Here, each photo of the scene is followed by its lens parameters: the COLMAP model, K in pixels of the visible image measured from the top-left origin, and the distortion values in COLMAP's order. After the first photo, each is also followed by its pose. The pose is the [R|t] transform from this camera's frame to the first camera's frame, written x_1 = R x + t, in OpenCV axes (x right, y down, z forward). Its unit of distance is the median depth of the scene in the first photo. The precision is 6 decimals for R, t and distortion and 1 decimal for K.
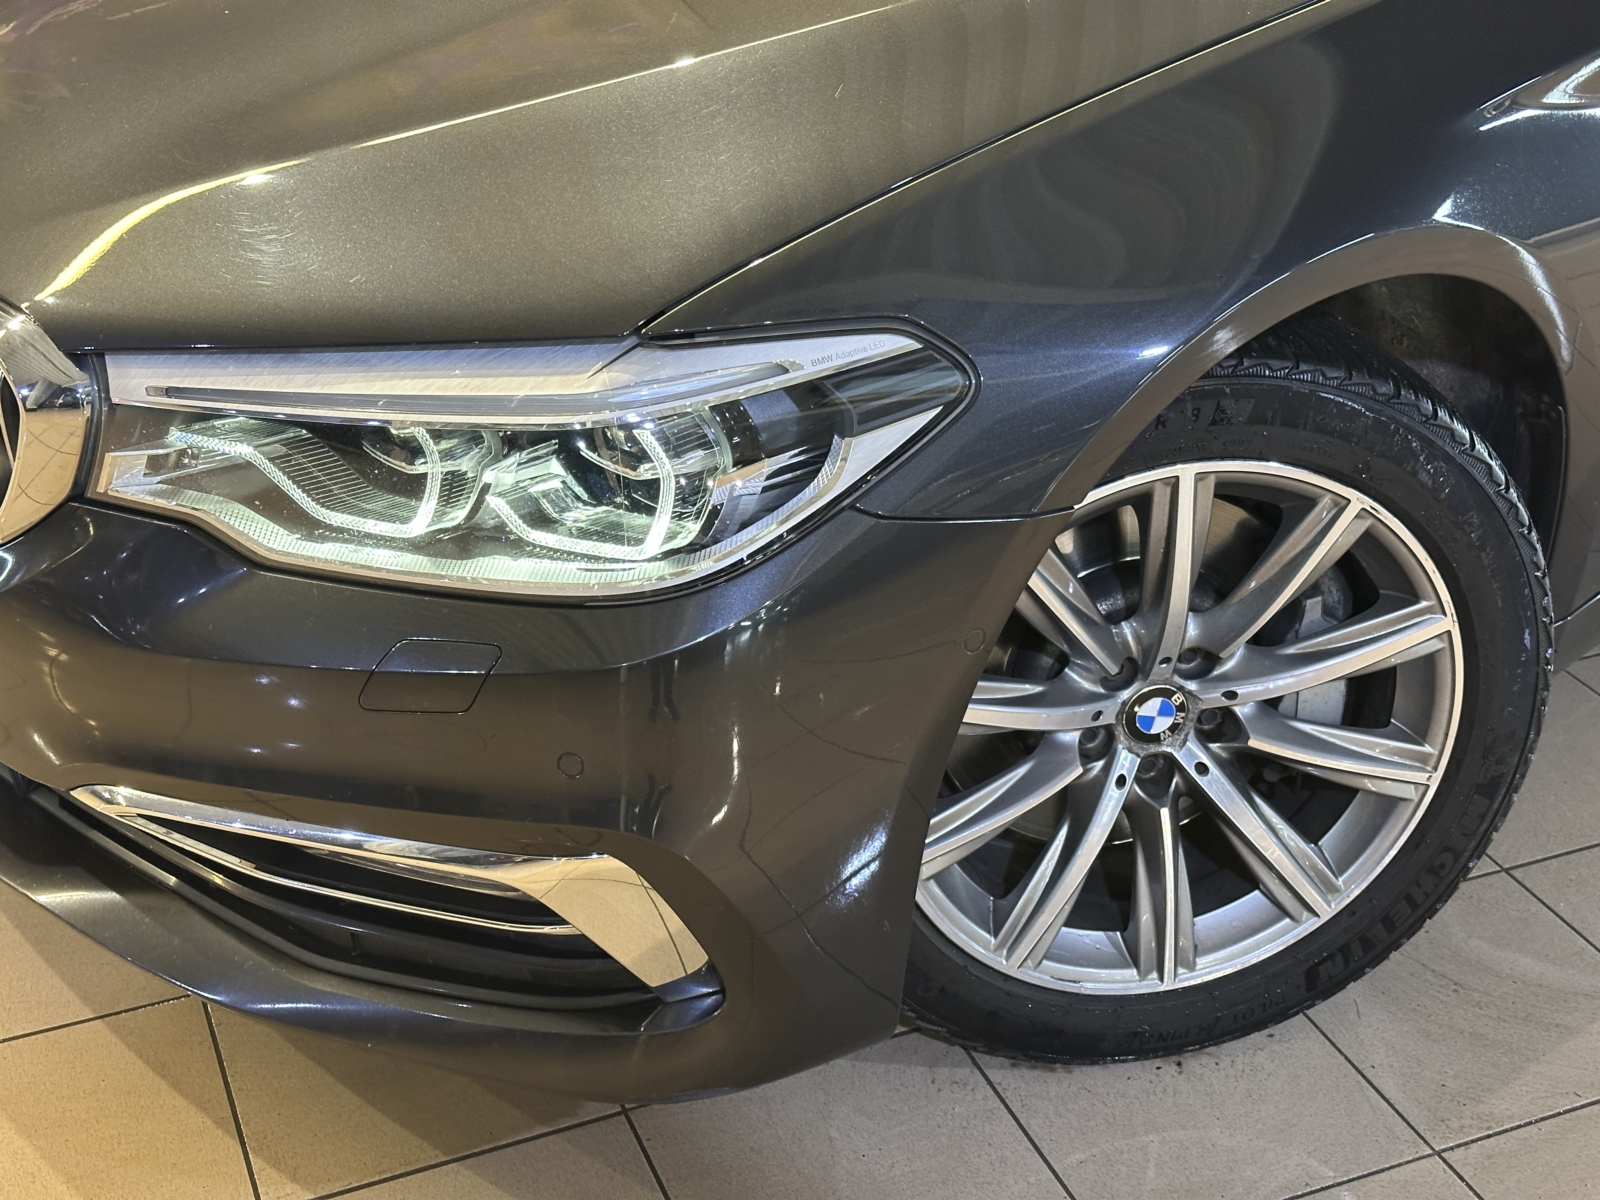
lens RADIAL K [[2228.6, 0, 798.8], [0, 2228.6, 600.6], [0, 0, 1]] dist [0.161307, 0.000000]
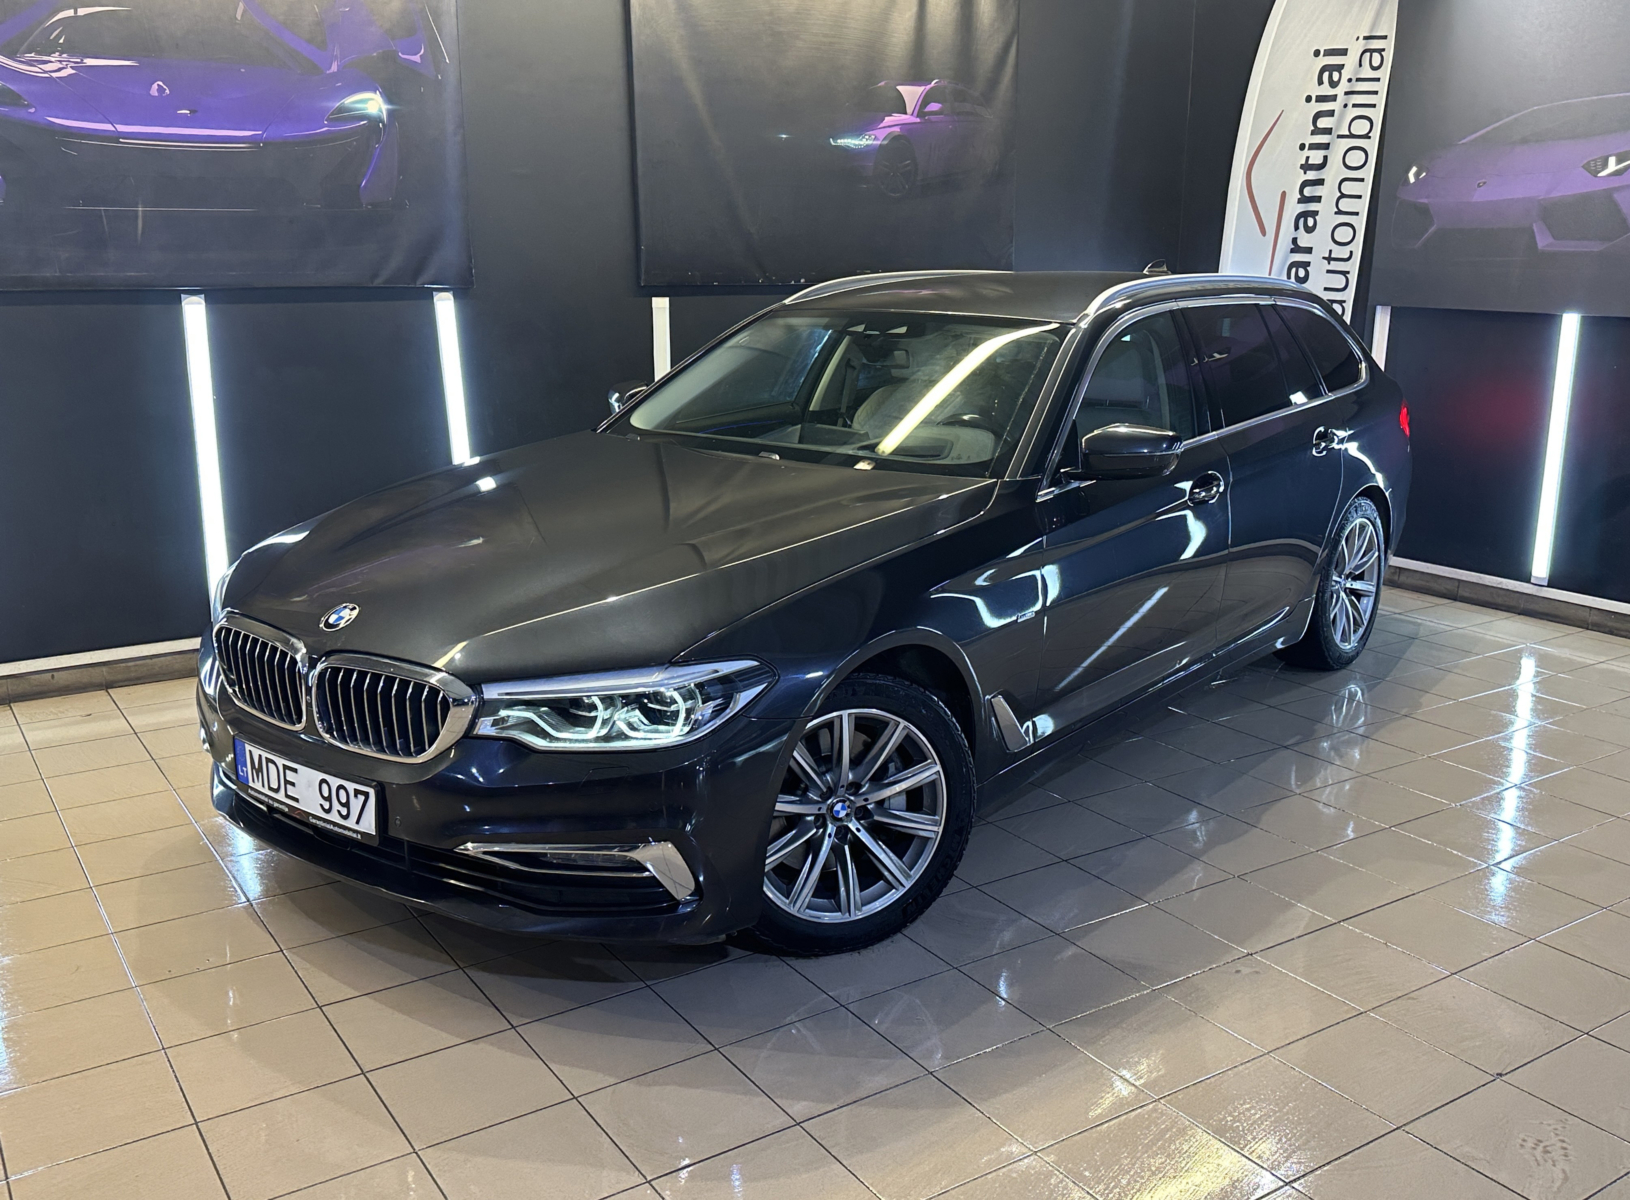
lens RADIAL K [[1525.3, 0, 819.2], [0, 1525.3, 598.7], [0, 0, 1]] dist [0.130514, 0.000000]
pose [[0.980717, -0.039178, 0.191467, -0.216430], [0.087431, 0.964148, -0.250547, 0.273939], [-0.174786, 0.262456, 0.948982, -0.845859]]
